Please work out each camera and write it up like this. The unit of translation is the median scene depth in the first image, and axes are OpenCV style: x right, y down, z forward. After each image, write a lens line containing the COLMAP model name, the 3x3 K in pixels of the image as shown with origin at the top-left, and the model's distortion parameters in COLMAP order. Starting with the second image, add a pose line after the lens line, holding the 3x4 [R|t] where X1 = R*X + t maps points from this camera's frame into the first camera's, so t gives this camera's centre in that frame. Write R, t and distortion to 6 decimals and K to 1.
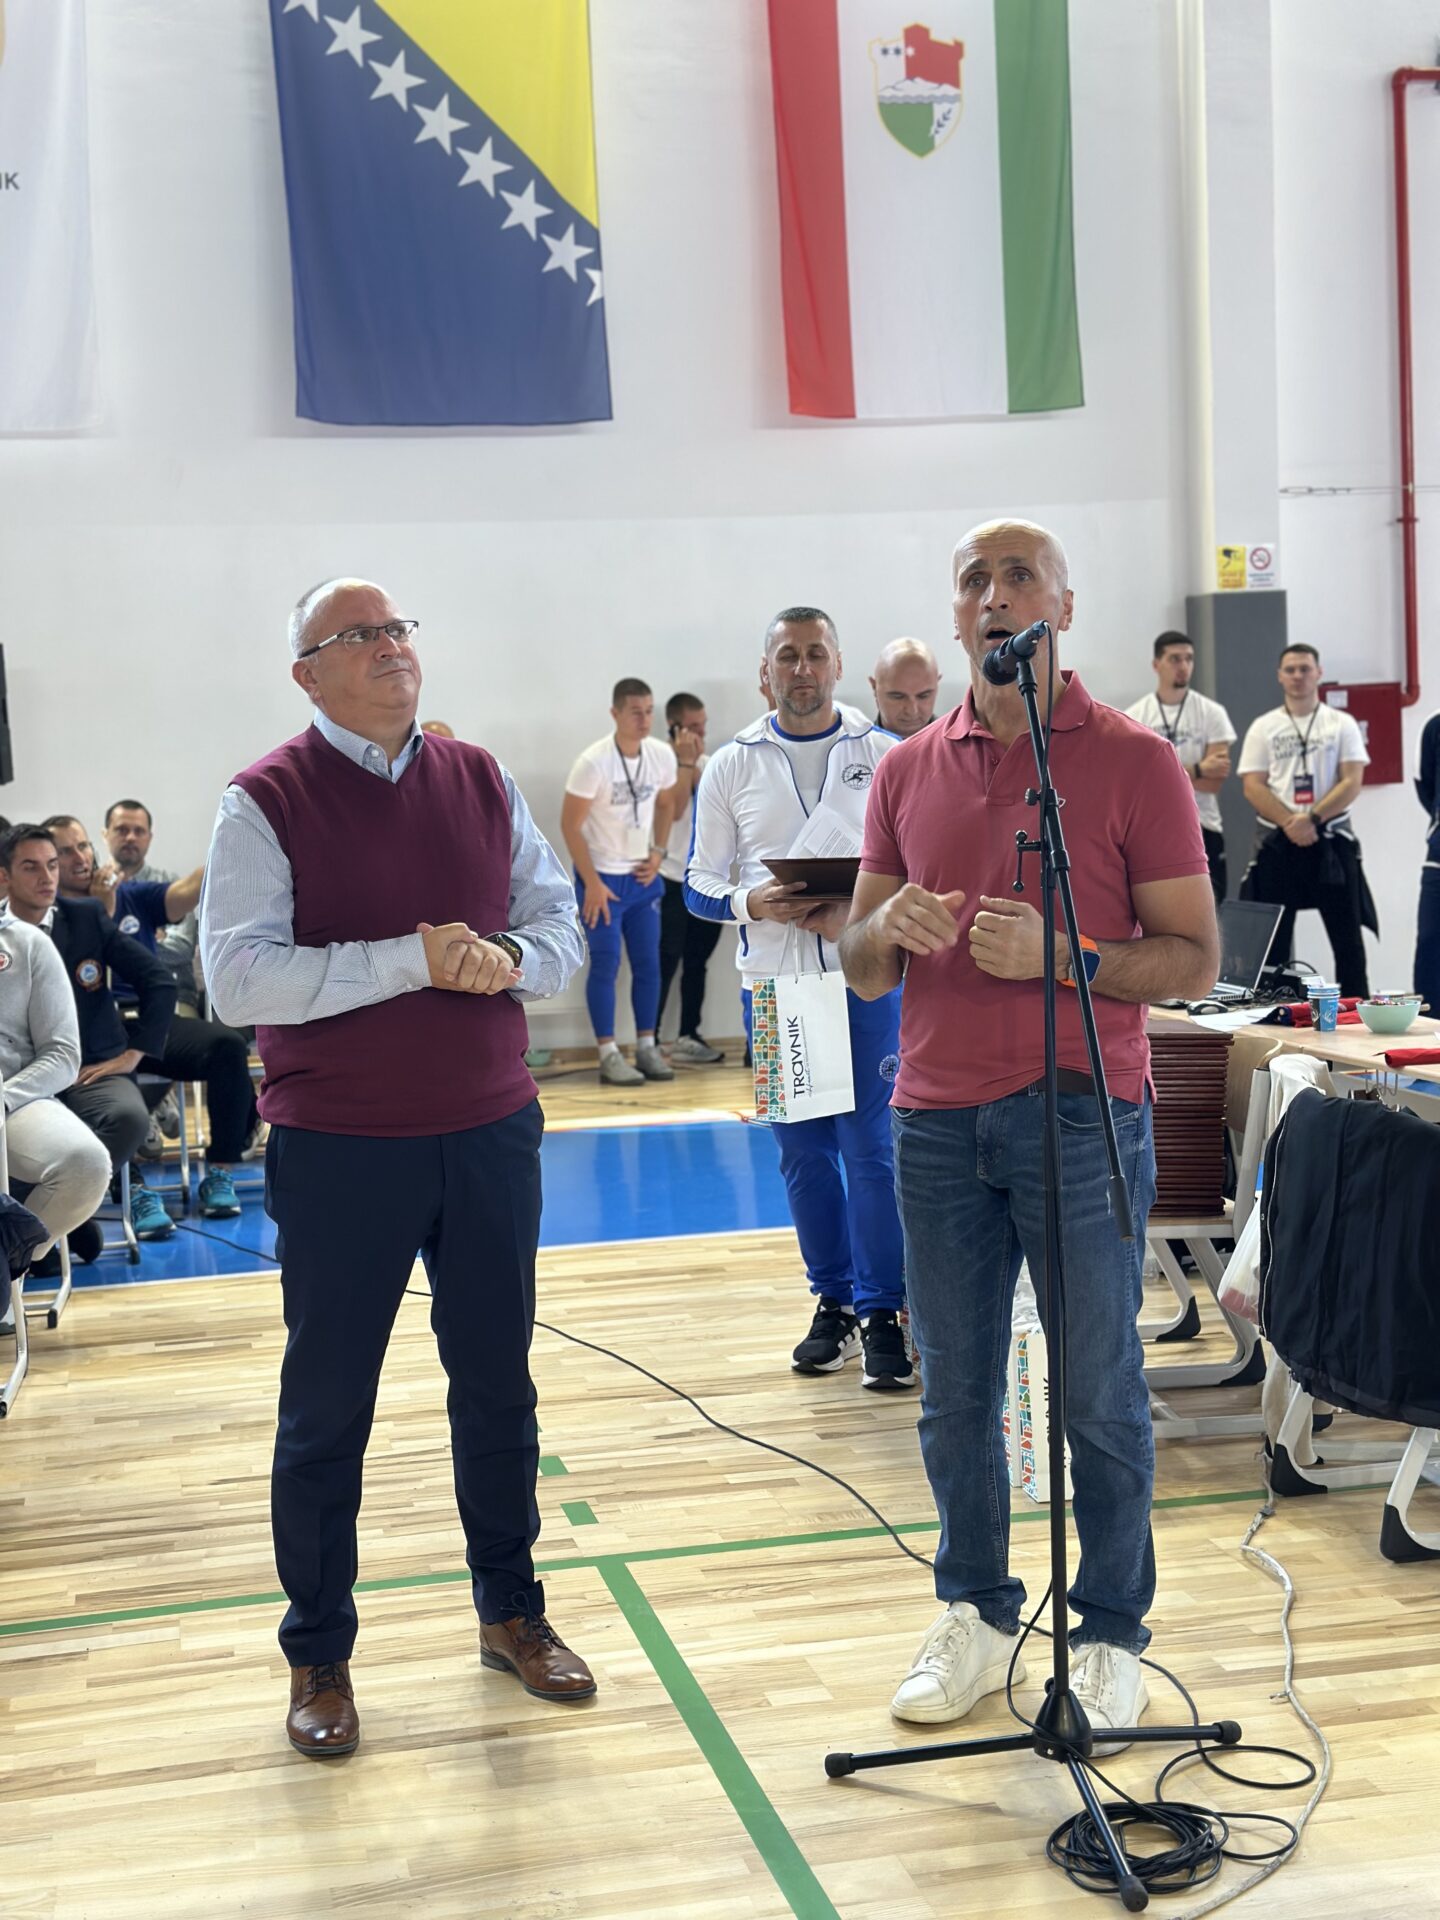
lens RADIAL K [[2670.1, 0, 721.1], [0, 2670.1, 970.3], [0, 0, 1]] dist [0.173204, -0.397187]
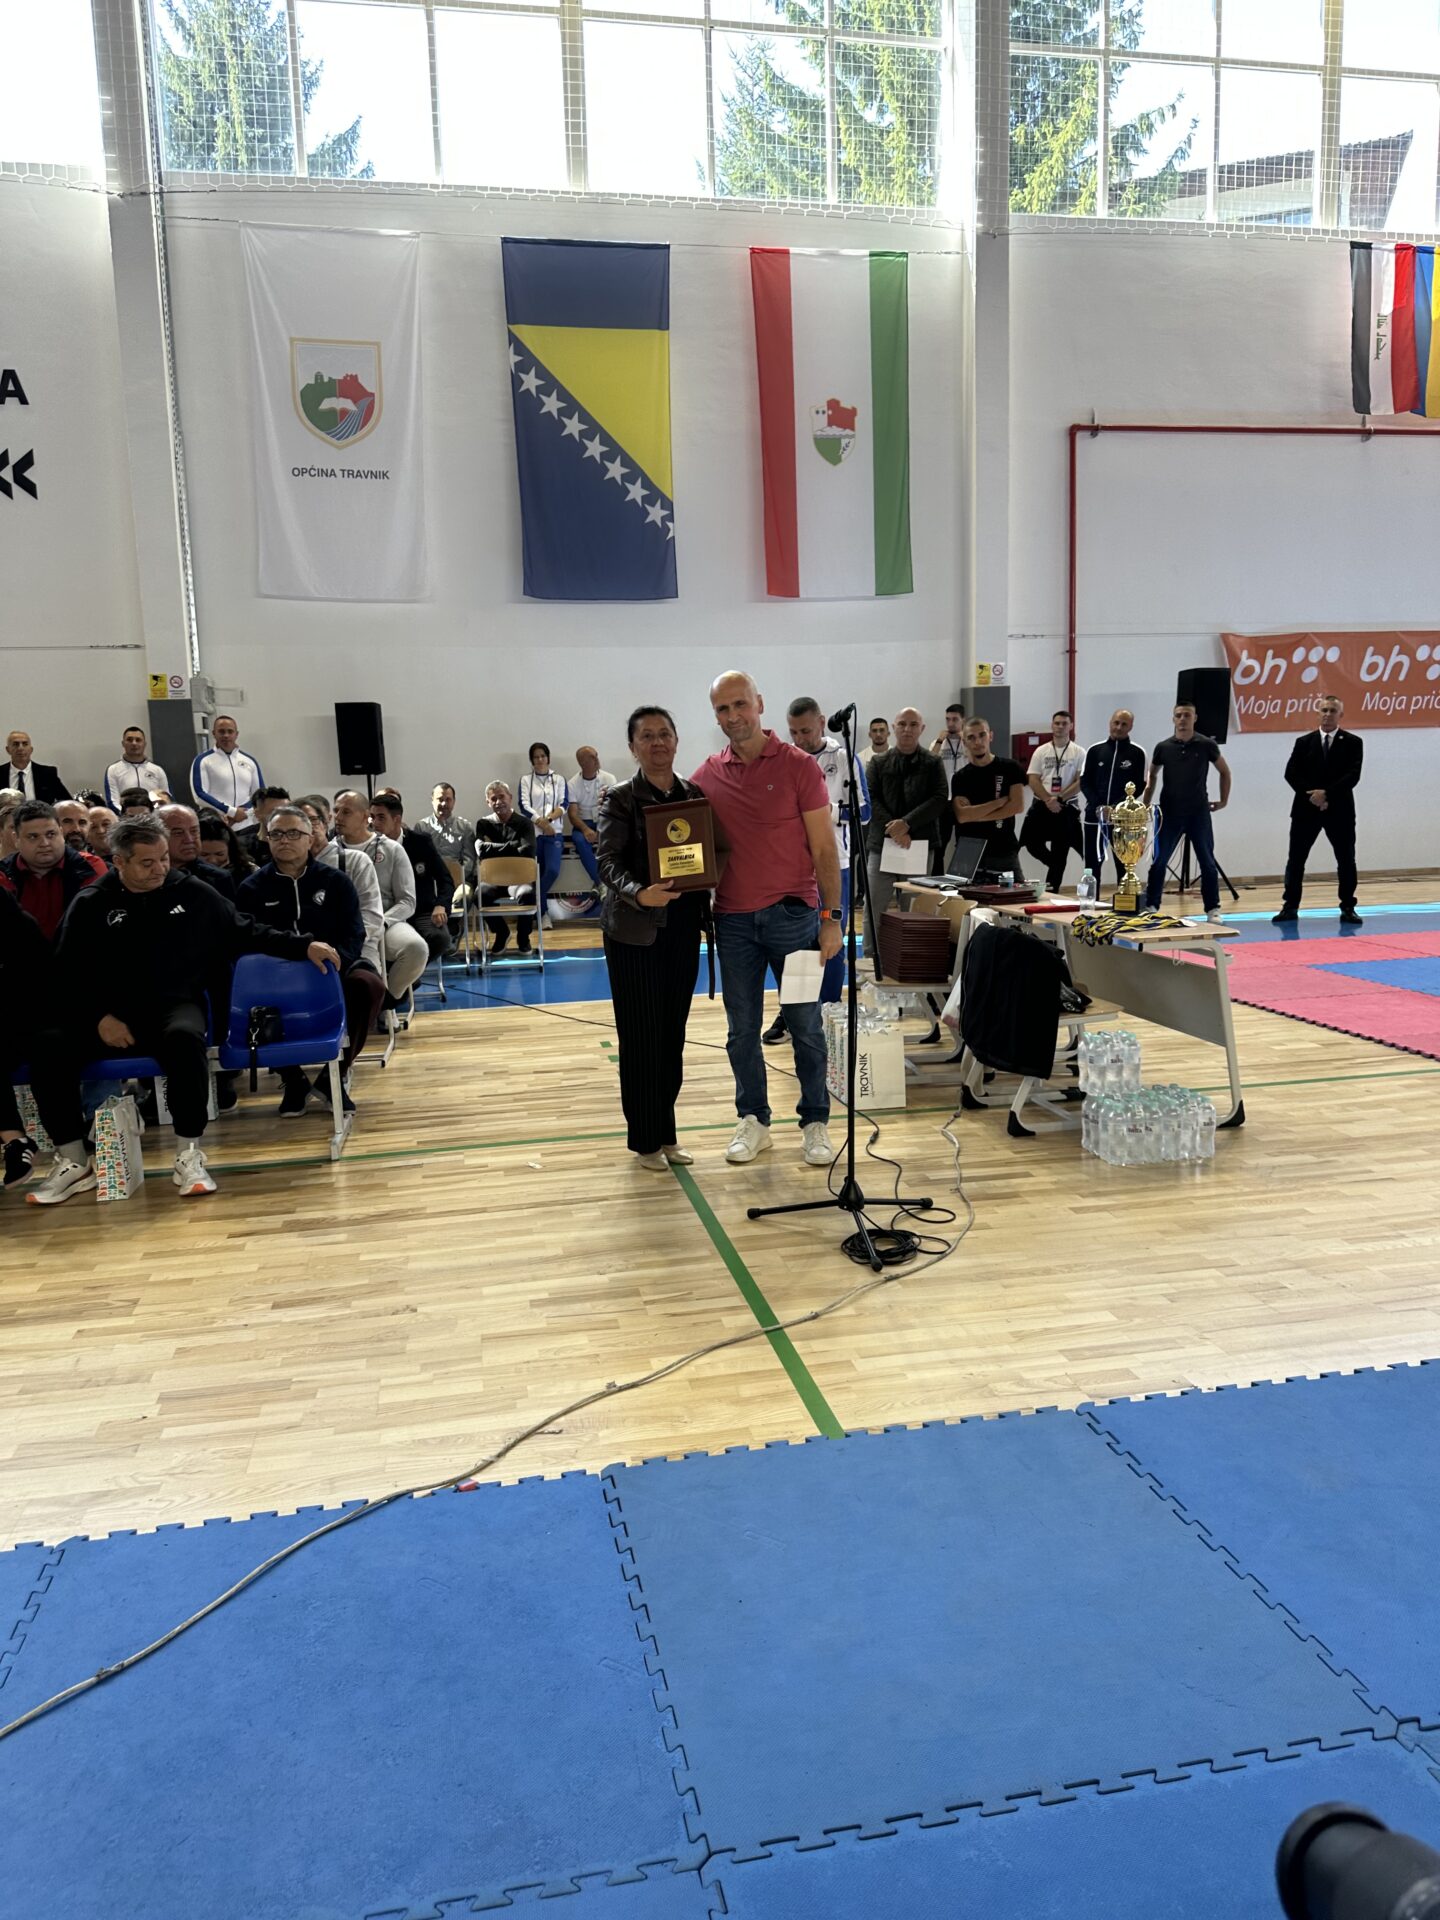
lens RADIAL K [[1350.3, 0, 720.0], [0, 1350.3, 960.0], [0, 0, 1]] dist [0.071532, -0.115312]
pose [[0.999788, 0.015906, -0.013077, 0.019772], [-0.015044, 0.997862, 0.063596, 0.007666], [0.014060, -0.063386, 0.997890, -0.086081]]
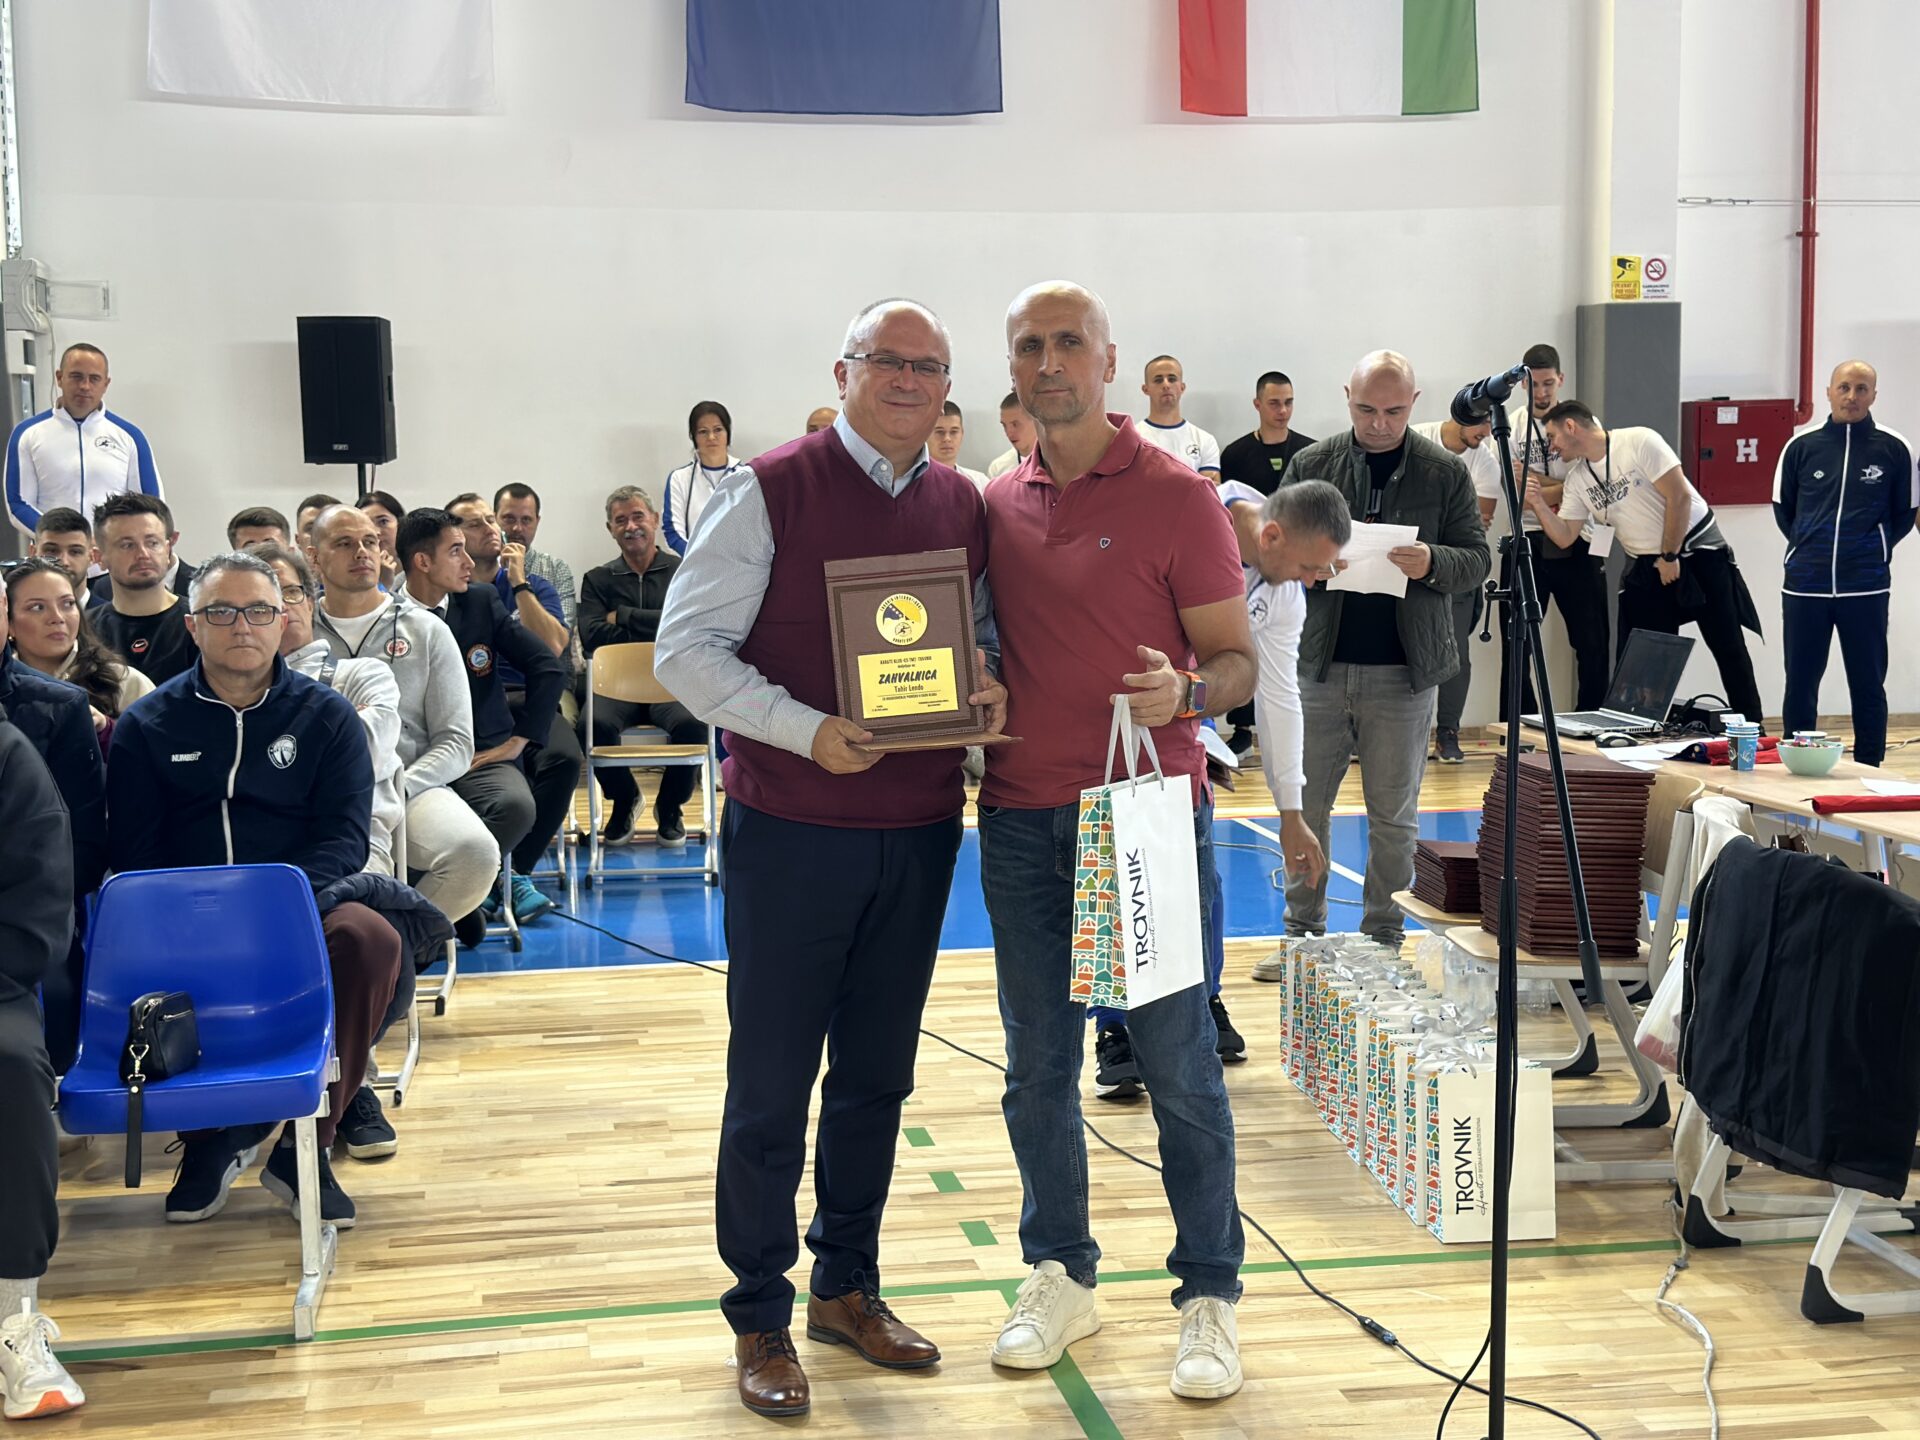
lens RADIAL K [[2672.9, 0, 965.0], [0, 2672.9, 712.9], [0, 0, 1]] dist [0.171289, -0.401387]
pose [[0.998834, 0.035203, -0.033026, -0.031098], [-0.034451, 0.999140, 0.023079, -0.013263], [0.033810, -0.021915, 0.999188, 0.008196]]
